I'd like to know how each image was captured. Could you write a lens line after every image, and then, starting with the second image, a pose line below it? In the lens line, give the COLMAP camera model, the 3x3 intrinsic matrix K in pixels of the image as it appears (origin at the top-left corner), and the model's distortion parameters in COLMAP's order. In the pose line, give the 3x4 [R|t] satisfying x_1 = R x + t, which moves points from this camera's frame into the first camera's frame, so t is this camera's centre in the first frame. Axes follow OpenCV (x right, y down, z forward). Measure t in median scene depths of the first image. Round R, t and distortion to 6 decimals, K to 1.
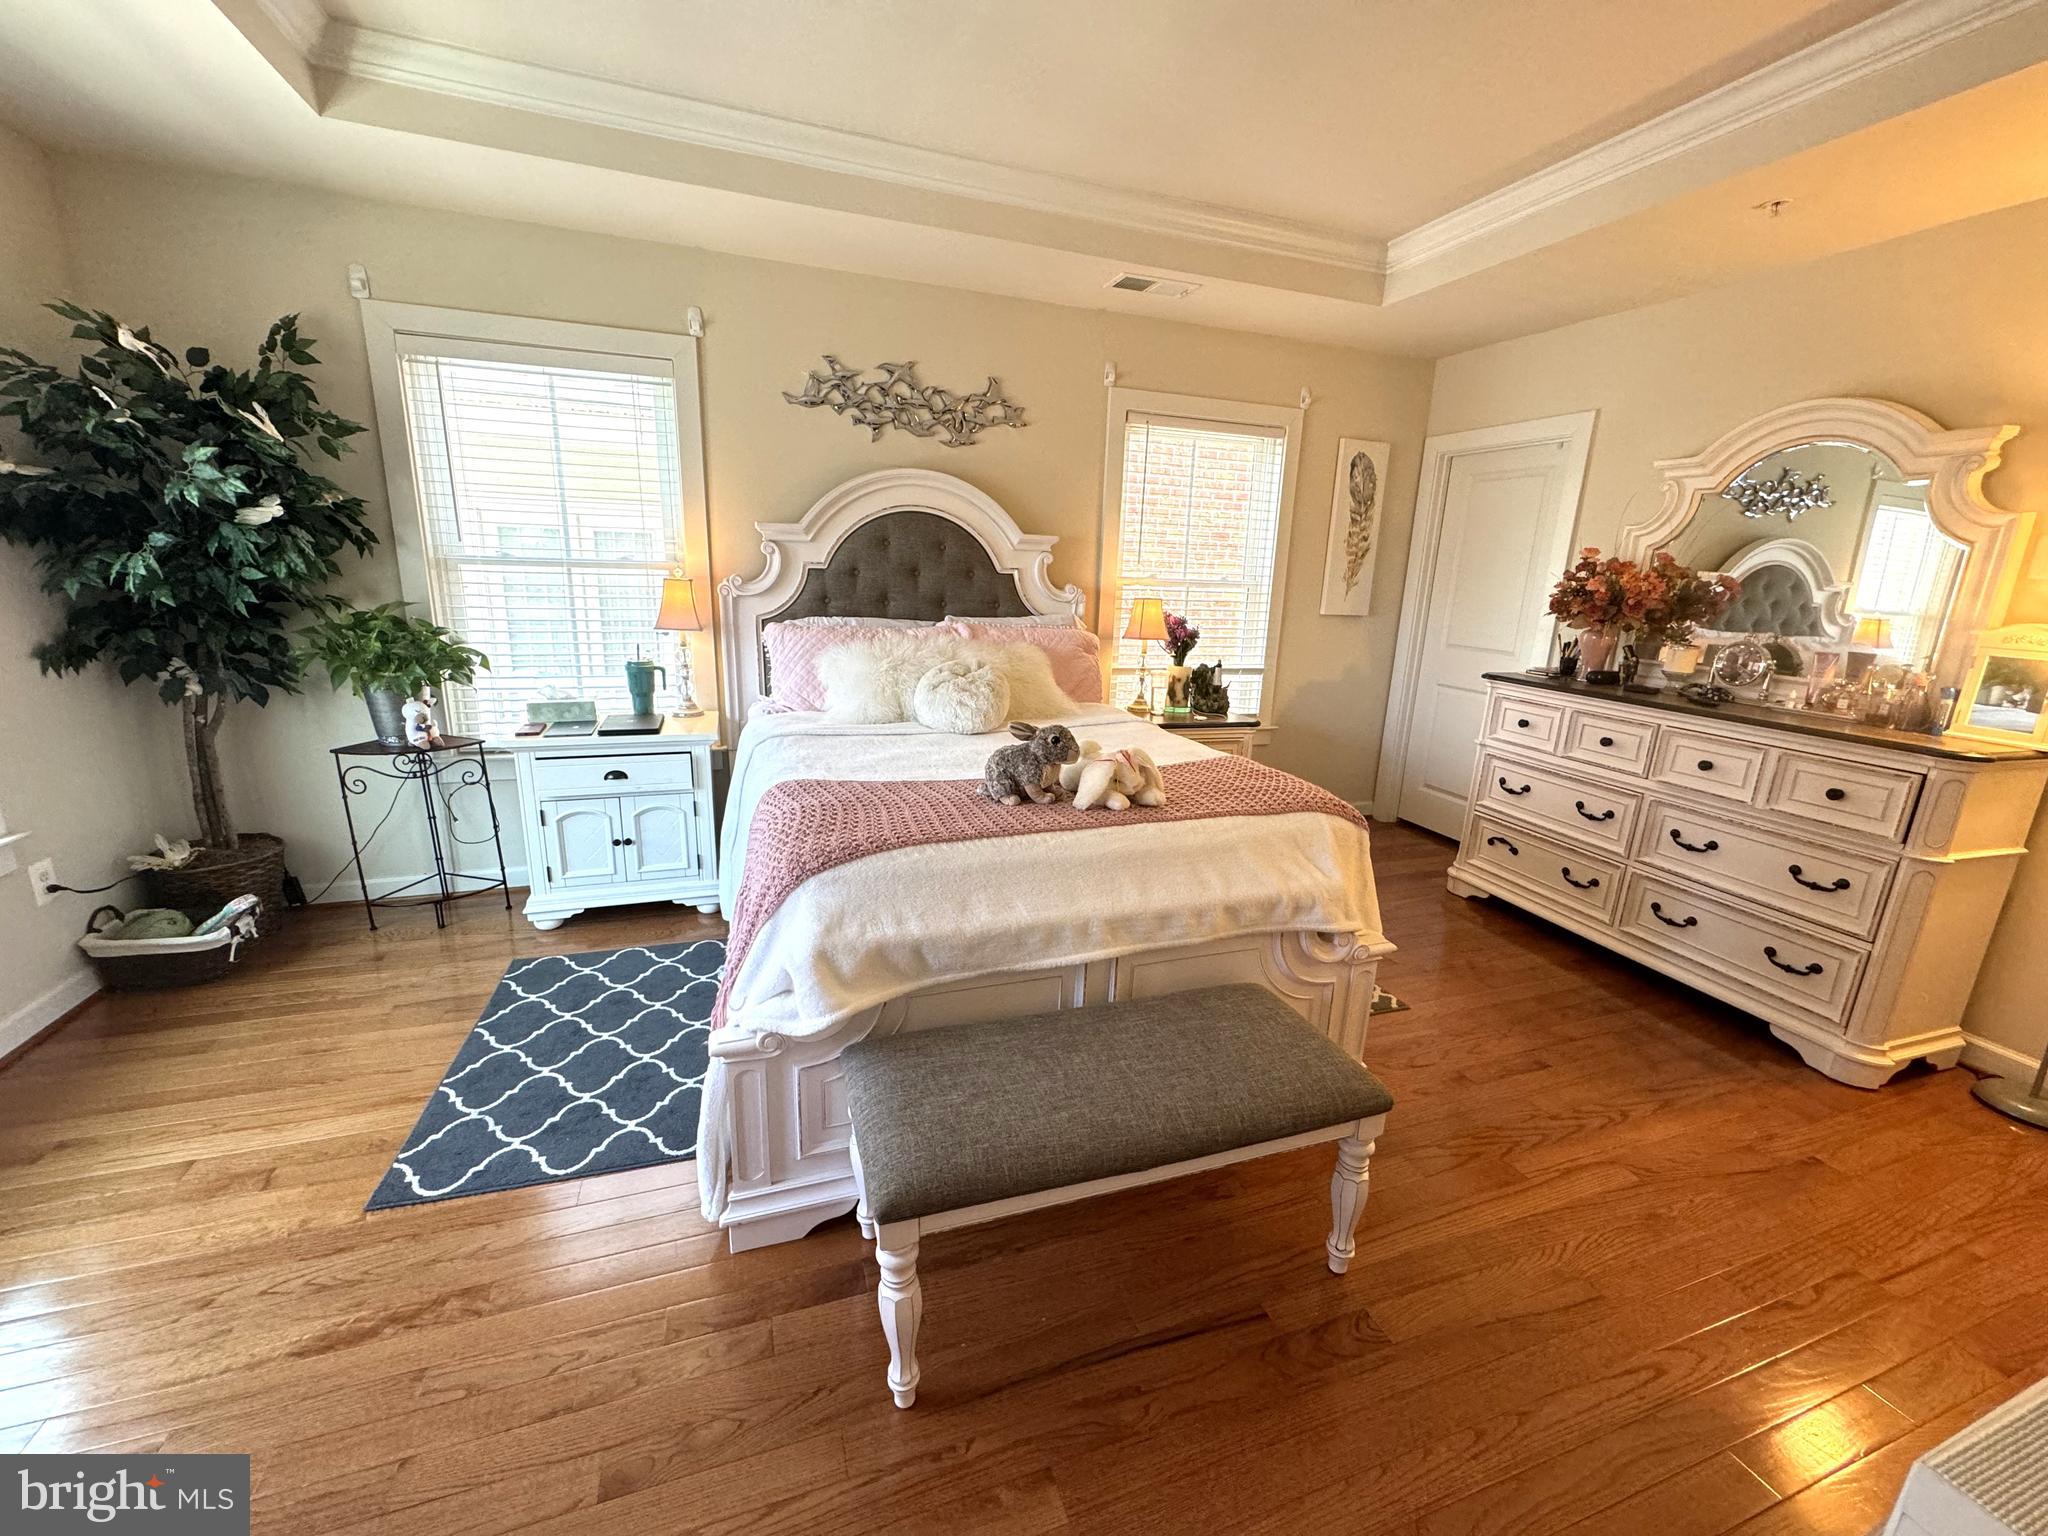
lens RADIAL K [[817.5, 0, 1027.0], [0, 817.5, 768.0], [0, 0, 1]] dist [-0.002841, 0.000398]
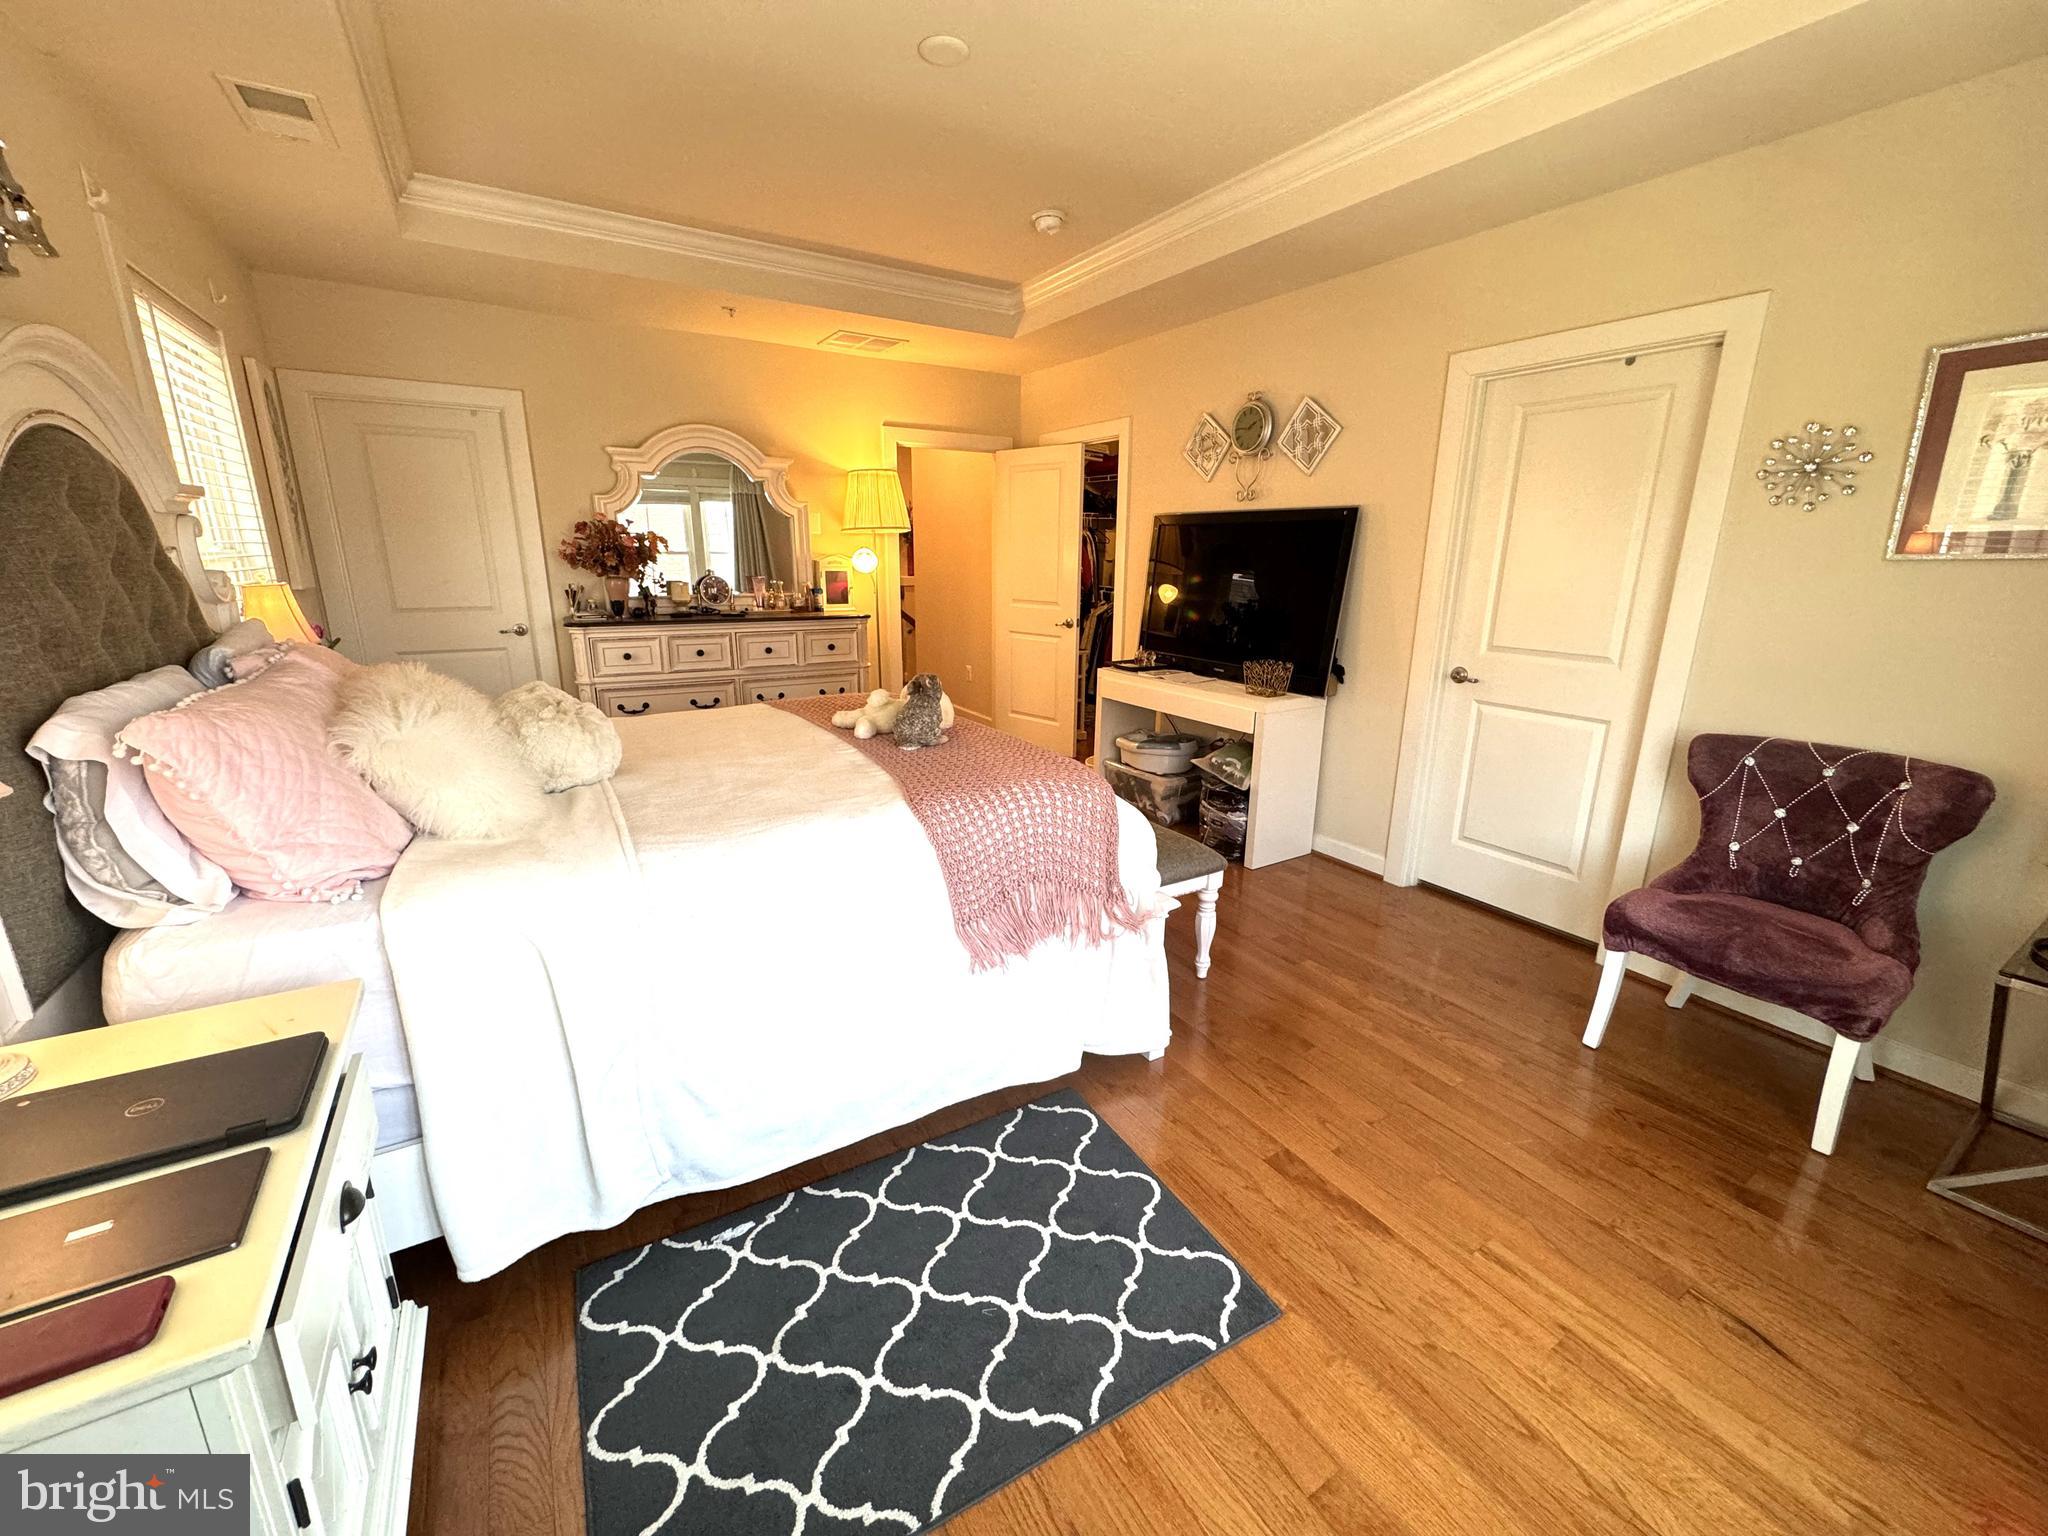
lens RADIAL K [[817.5, 0, 1029.5], [0, 817.5, 765.6], [0, 0, 1]] dist [-0.002841, 0.000398]
pose [[-0.215614, -0.288492, 0.932890, -0.712902], [0.217834, 0.917075, 0.333948, -0.179354], [-0.951871, 0.275219, -0.134890, 0.617213]]
